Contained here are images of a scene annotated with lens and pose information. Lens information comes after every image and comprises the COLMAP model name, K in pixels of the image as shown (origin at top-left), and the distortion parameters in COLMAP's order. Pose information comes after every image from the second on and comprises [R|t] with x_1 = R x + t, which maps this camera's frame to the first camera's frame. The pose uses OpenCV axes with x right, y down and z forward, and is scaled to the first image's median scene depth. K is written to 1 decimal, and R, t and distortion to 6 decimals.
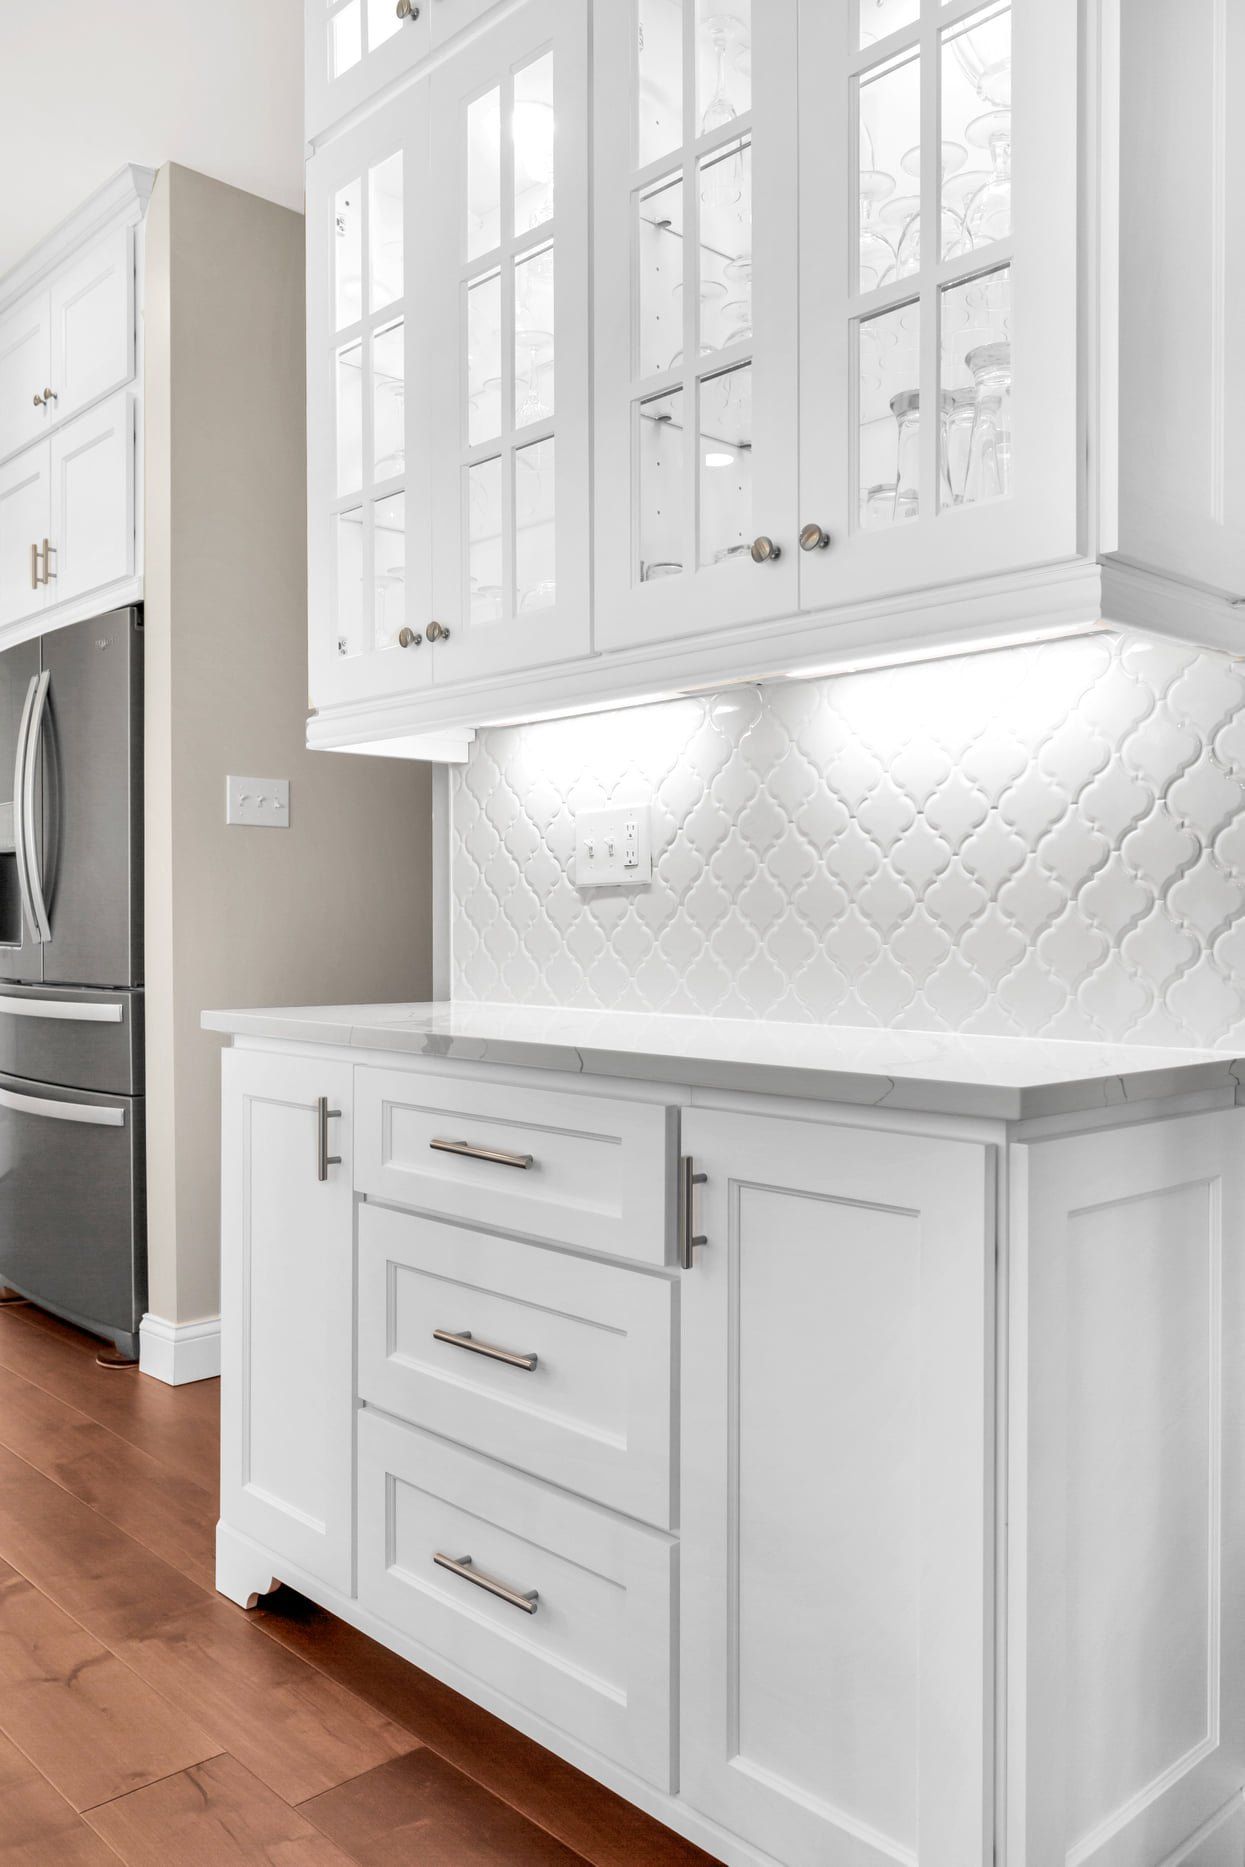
lens RADIAL K [[1449.6, 0, 622.5], [0, 1449.6, 933.5], [0, 0, 1]] dist [-0.002388, -0.001682]
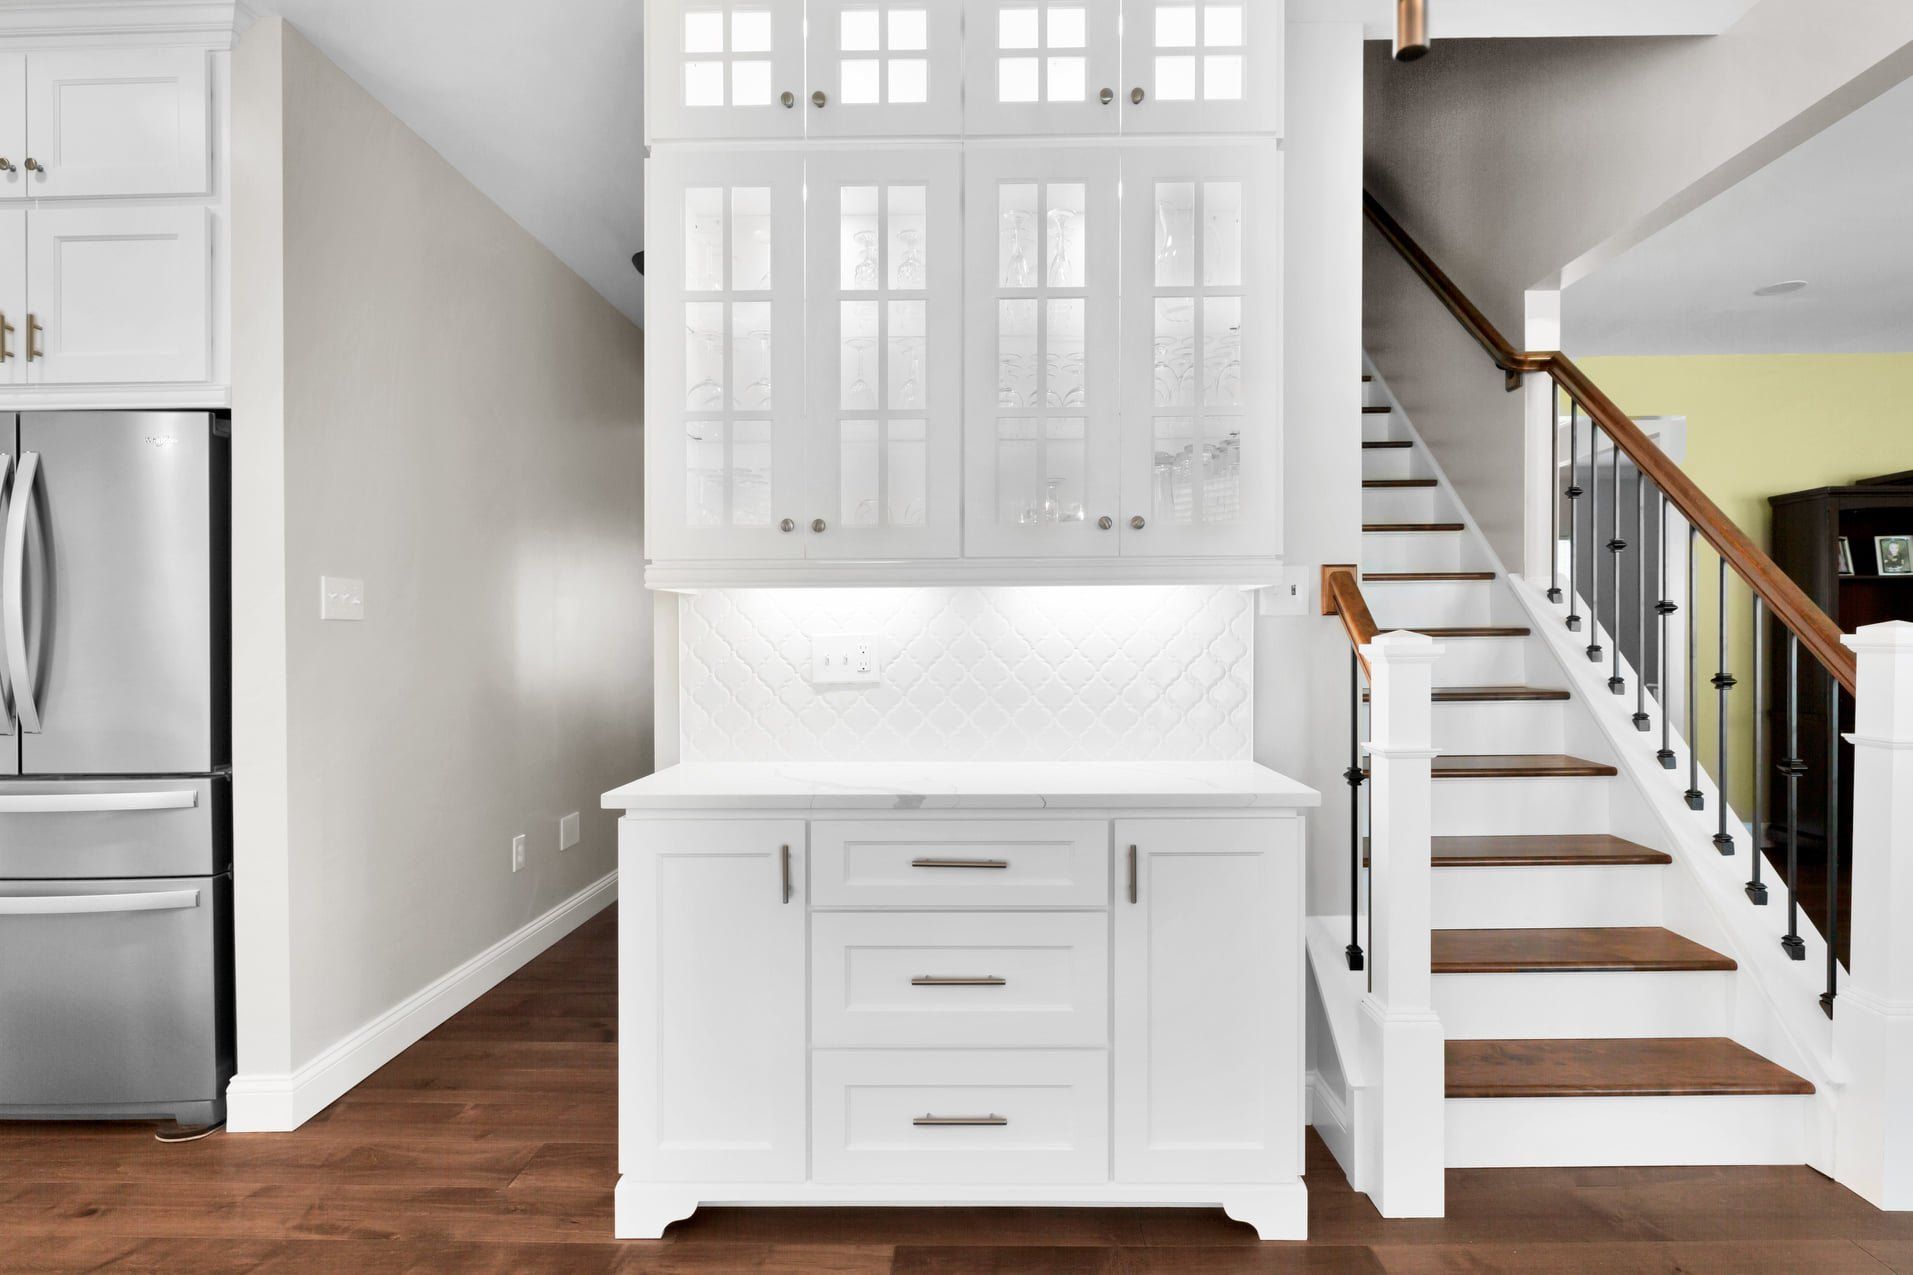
lens RADIAL K [[992.7, 0, 956.5], [0, 992.7, 637.5], [0, 0, 1]] dist [0.002513, 0.000533]
pose [[0.700210, -0.010961, 0.713853, -0.701429], [0.010098, 0.999934, 0.005448, -0.088244], [-0.713865, 0.003394, 0.700275, 0.157058]]
